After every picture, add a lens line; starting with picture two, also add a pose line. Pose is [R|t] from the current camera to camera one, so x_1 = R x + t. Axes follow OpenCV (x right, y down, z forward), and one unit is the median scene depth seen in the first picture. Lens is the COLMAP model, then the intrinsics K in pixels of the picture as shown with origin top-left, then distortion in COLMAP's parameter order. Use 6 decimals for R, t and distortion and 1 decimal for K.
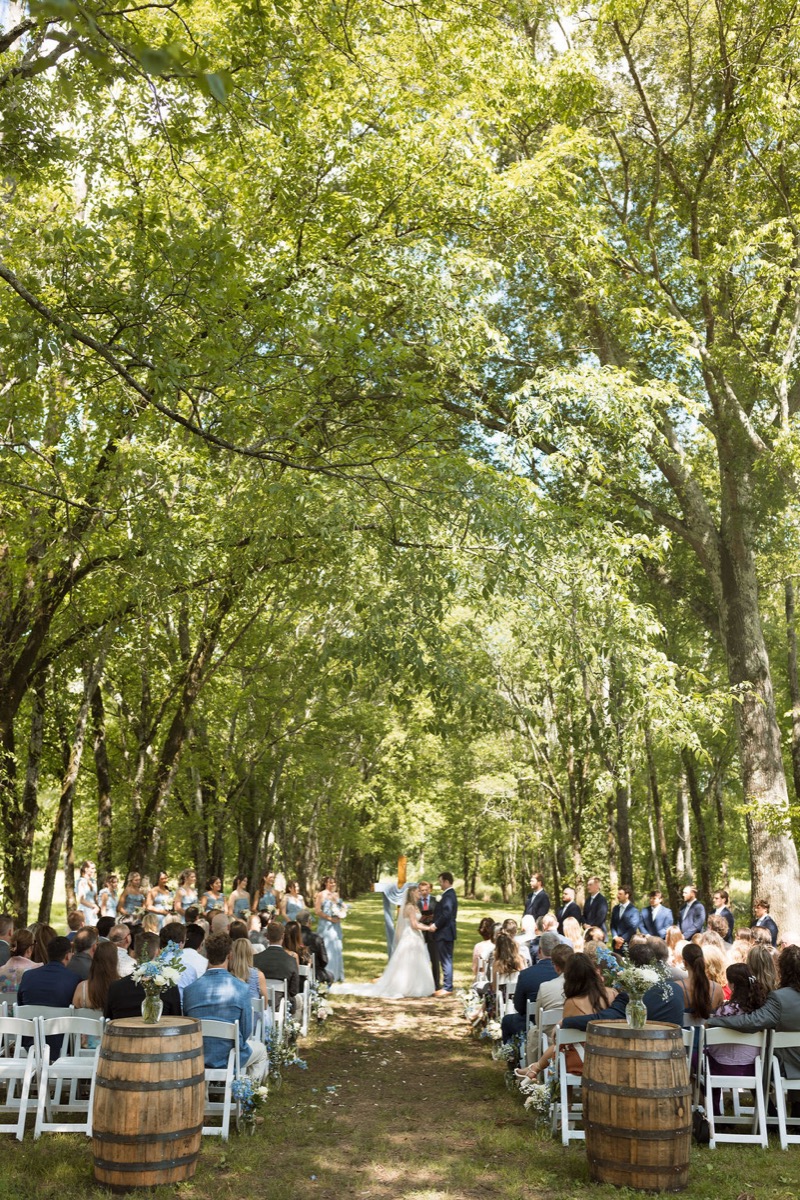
lens RADIAL K [[1079.2, 0, 400.0], [0, 1079.2, 600.0], [0, 0, 1]] dist [-0.002096, -0.000065]
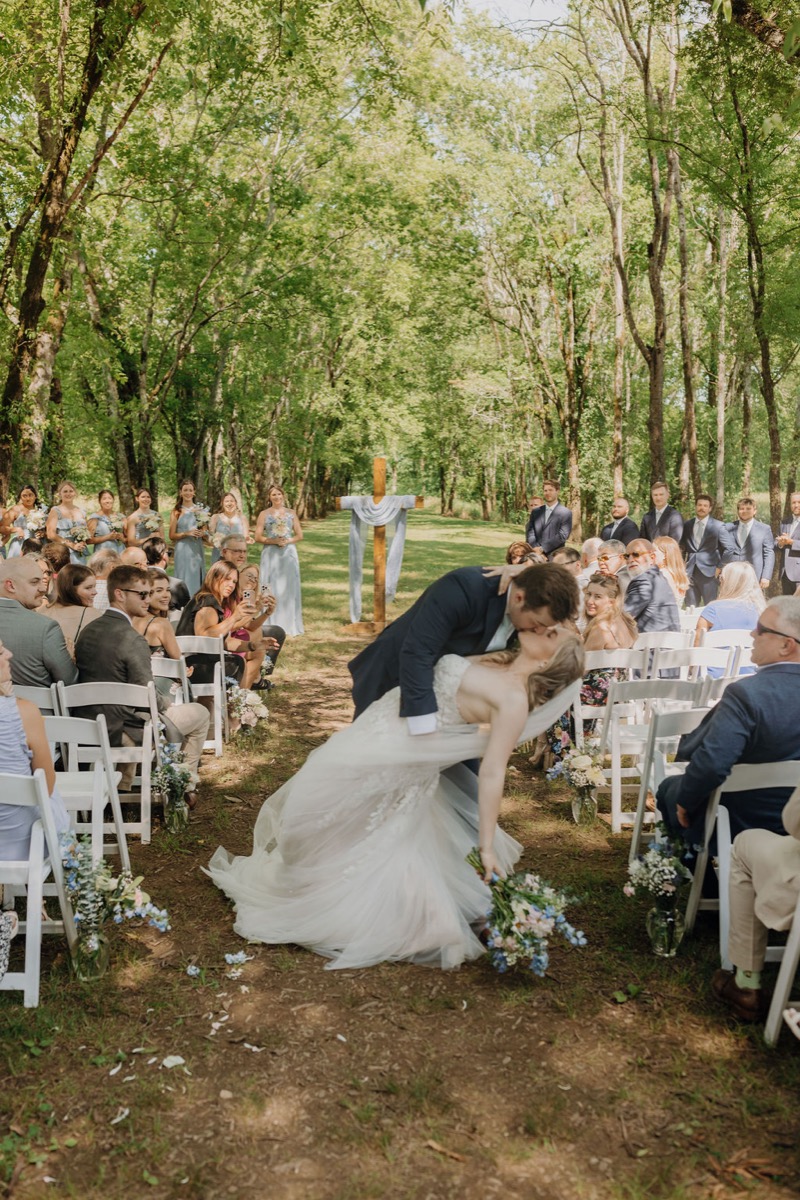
lens RADIAL K [[1124.4, 0, 400.0], [0, 1124.4, 600.0], [0, 0, 1]] dist [0.001962, -0.007198]
pose [[0.999526, -0.018244, 0.024806, -0.001848], [0.008840, 0.941692, 0.336361, 0.030585], [-0.029496, -0.335982, 0.941406, 0.107463]]
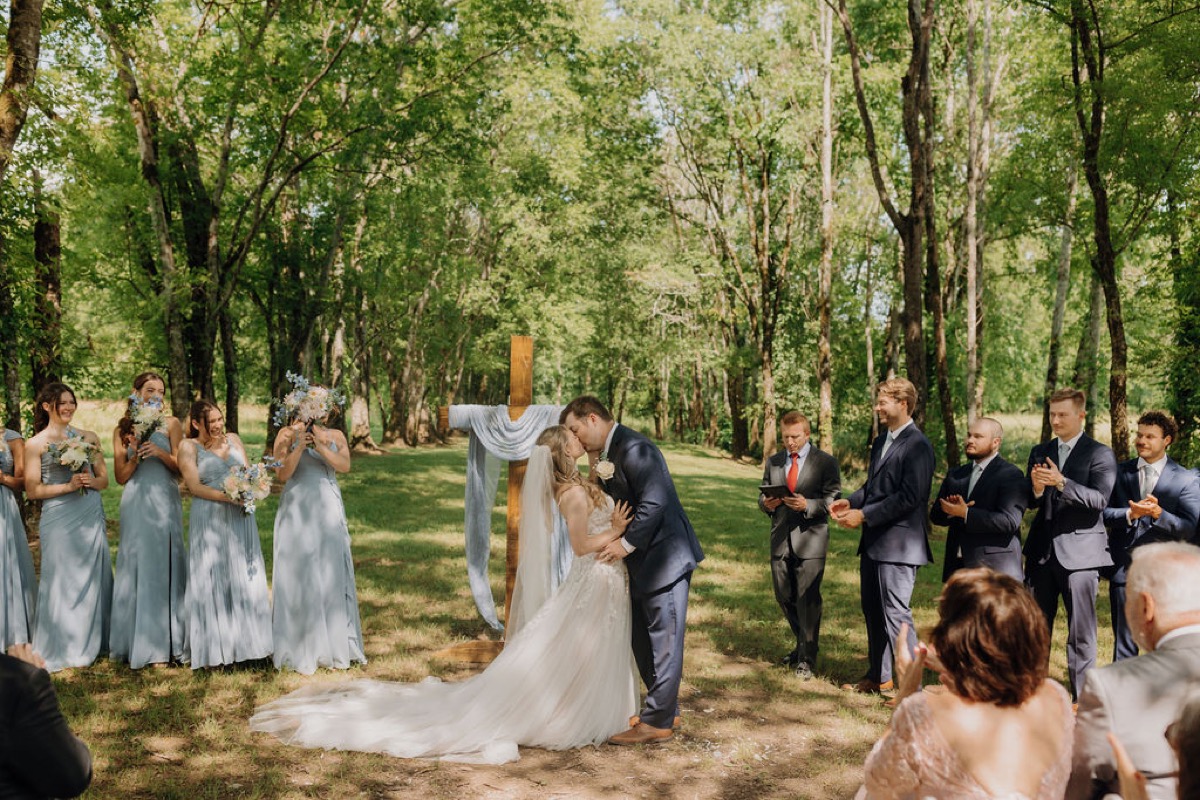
lens RADIAL K [[1124.4, 0, 600.0], [0, 1124.4, 400.0], [0, 0, 1]] dist [0.001962, -0.007198]
pose [[0.998329, 0.002506, 0.057739, 0.002661], [-0.016206, 0.971115, 0.238062, 0.067505], [-0.055475, -0.238600, 0.969532, 0.249342]]
